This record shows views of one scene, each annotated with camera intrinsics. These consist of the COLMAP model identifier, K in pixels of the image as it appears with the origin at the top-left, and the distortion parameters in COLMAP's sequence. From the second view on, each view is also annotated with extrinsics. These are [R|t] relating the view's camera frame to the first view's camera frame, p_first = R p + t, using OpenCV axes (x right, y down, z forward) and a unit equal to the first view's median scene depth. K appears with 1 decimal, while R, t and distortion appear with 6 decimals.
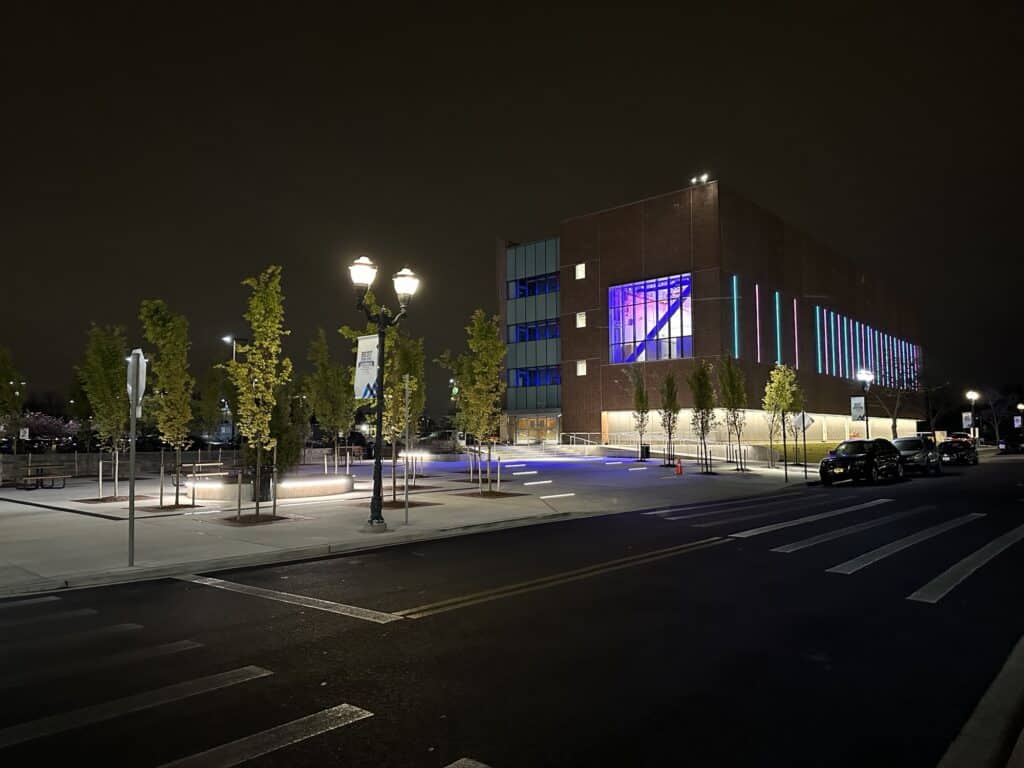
lens RADIAL K [[751.4, 0, 512.0], [0, 751.4, 384.0], [0, 0, 1]] dist [0.001695, 0.000798]
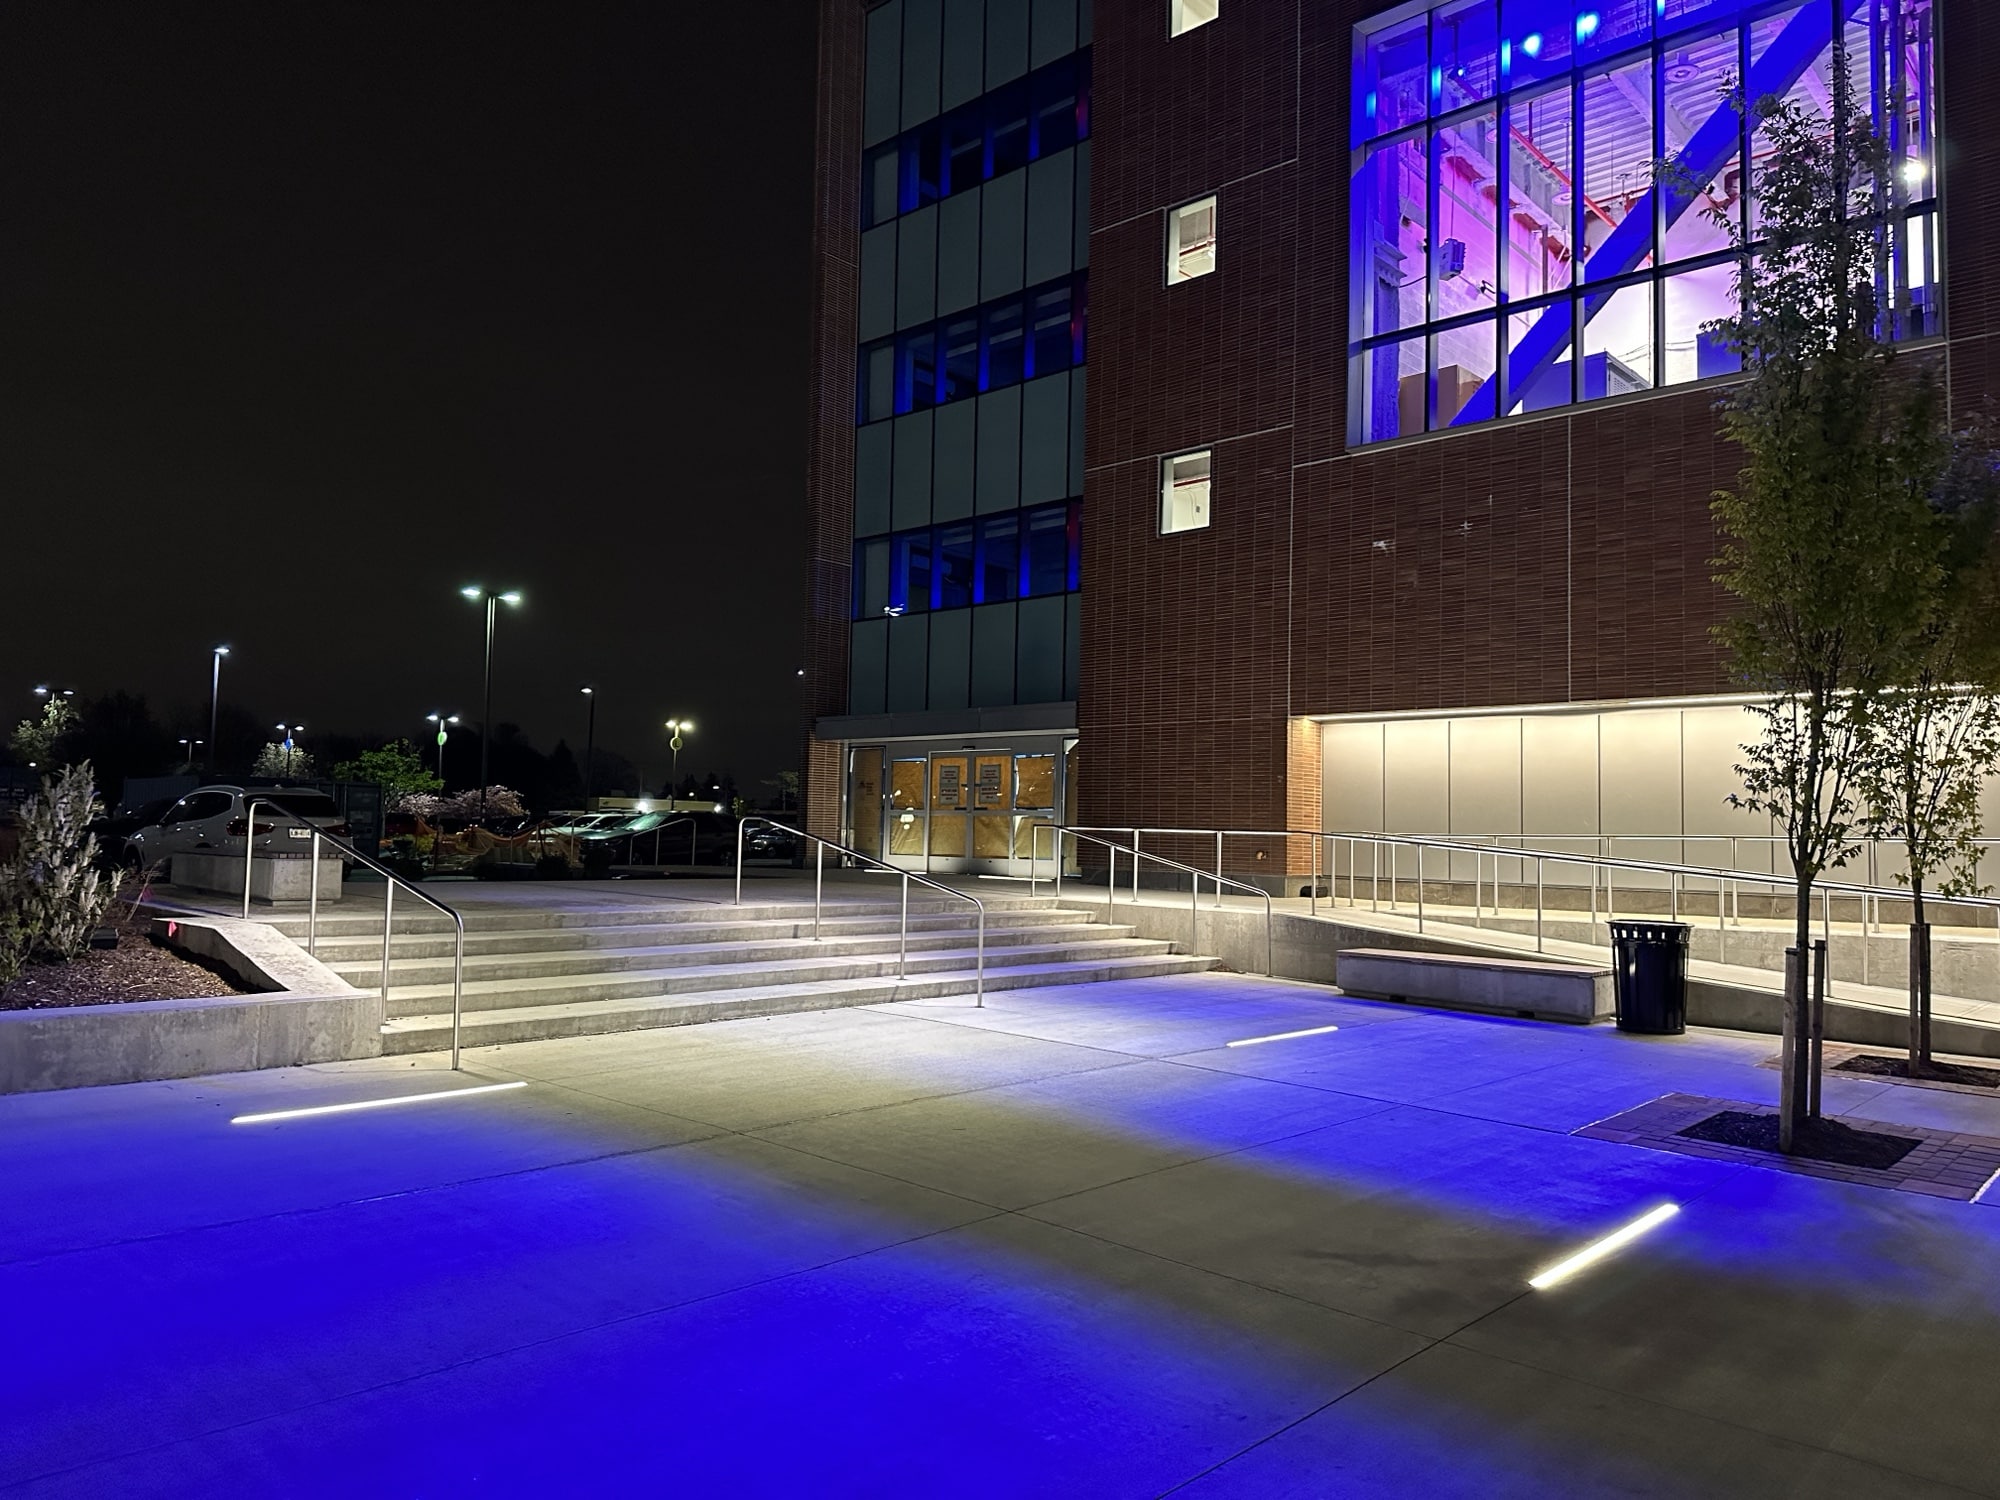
lens RADIAL K [[1388.8, 0, 1000.0], [0, 1388.8, 750.0], [0, 0, 1]] dist [0.000308, 0.001148]
pose [[0.998799, 0.033307, -0.035933, 0.059430], [-0.033190, 0.999442, 0.003841, 0.044748], [0.036041, -0.002644, 0.999347, 0.639744]]
